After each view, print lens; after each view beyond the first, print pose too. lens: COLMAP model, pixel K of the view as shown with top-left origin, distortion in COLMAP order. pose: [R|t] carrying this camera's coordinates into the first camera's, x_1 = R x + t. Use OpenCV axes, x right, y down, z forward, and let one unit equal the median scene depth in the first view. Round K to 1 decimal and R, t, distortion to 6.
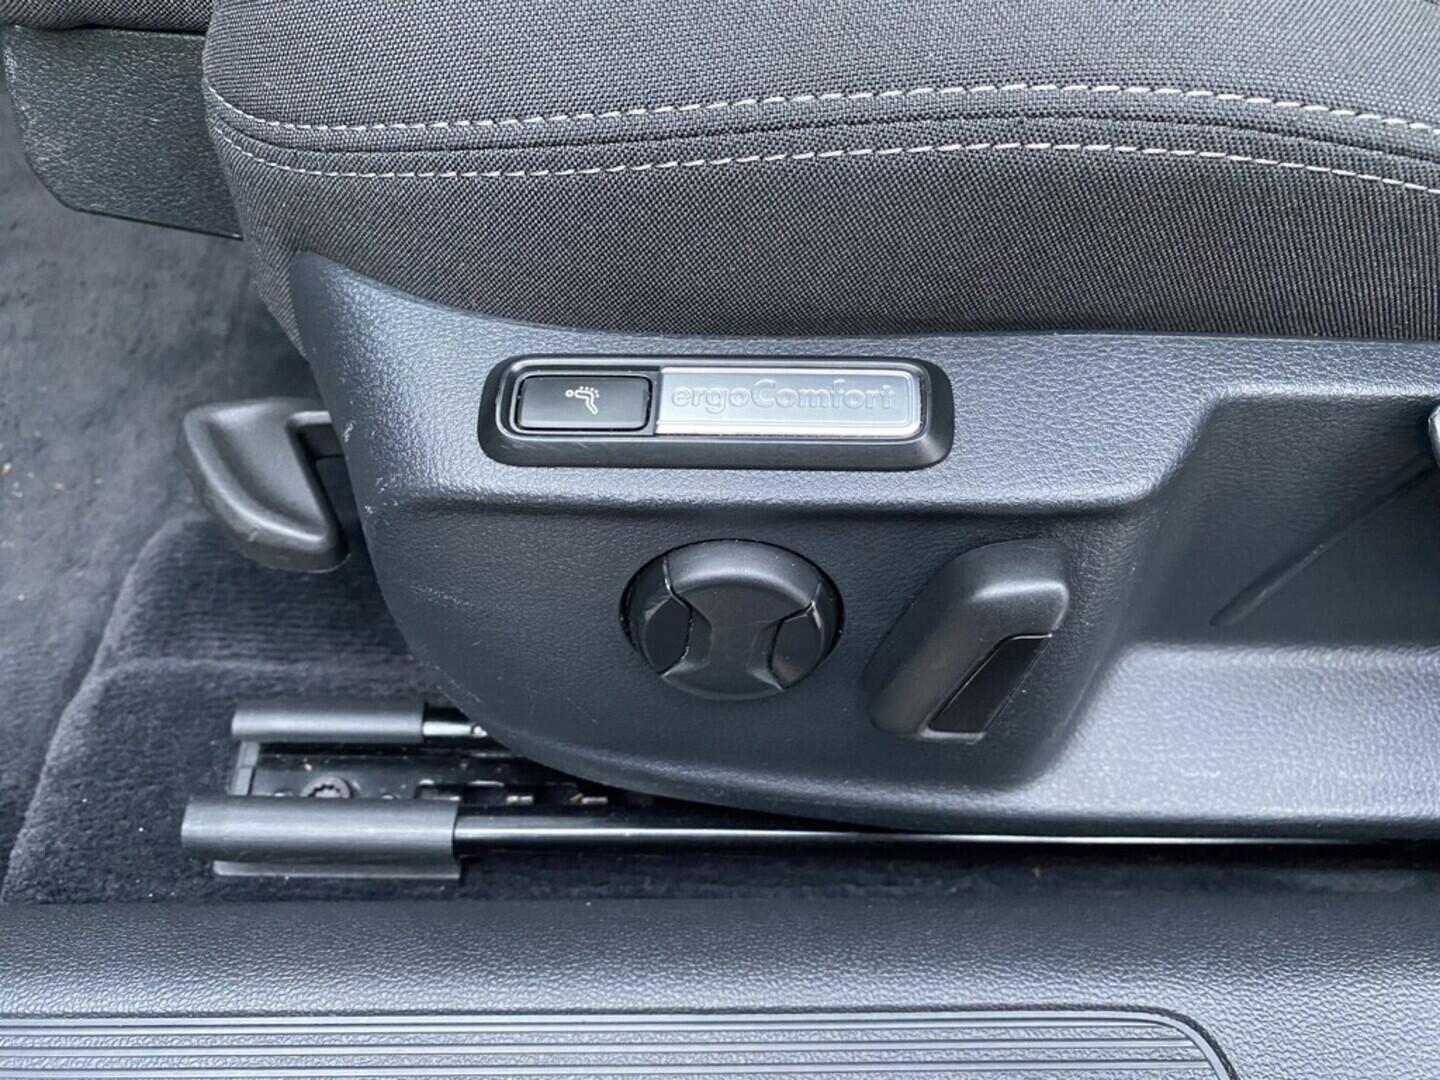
lens RADIAL K [[1095.8, 0, 718.7], [0, 1095.8, 556.7], [0, 0, 1]] dist [0.009661, 0.000811]
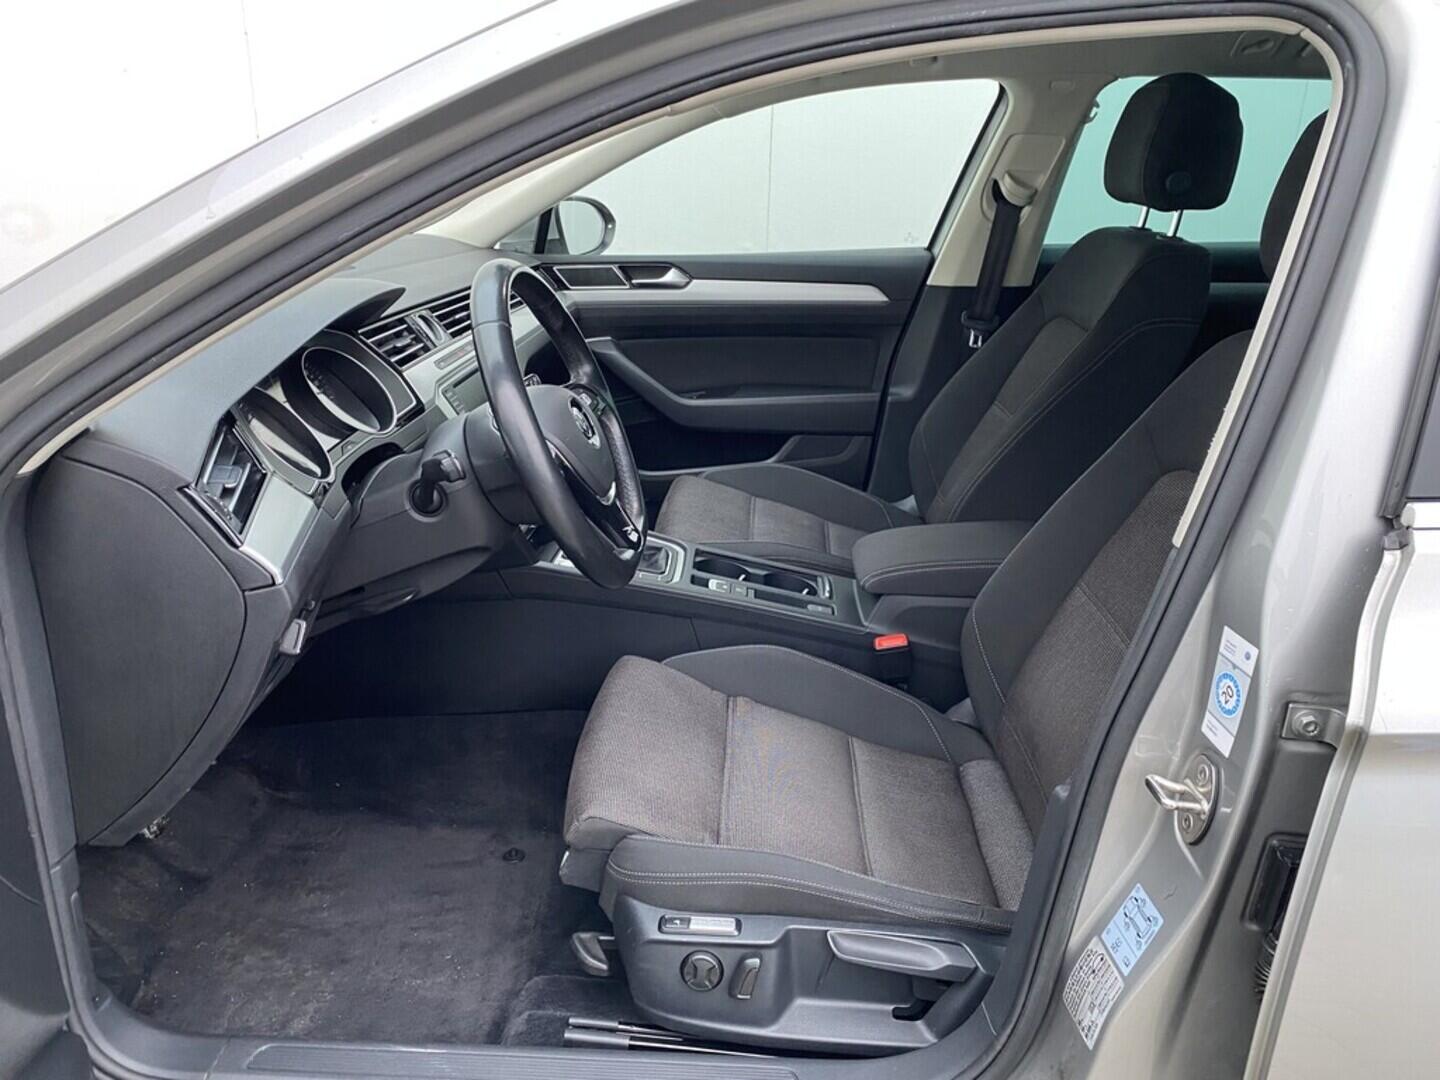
lens RADIAL K [[1095.8, 0, 718.7], [0, 1095.8, 556.7], [0, 0, 1]] dist [0.009661, 0.000811]
pose [[0.998485, 0.033522, -0.043636, 0.181408], [-0.052203, 0.827792, -0.558601, 0.945110], [0.017396, 0.560032, 0.828288, -3.104759]]
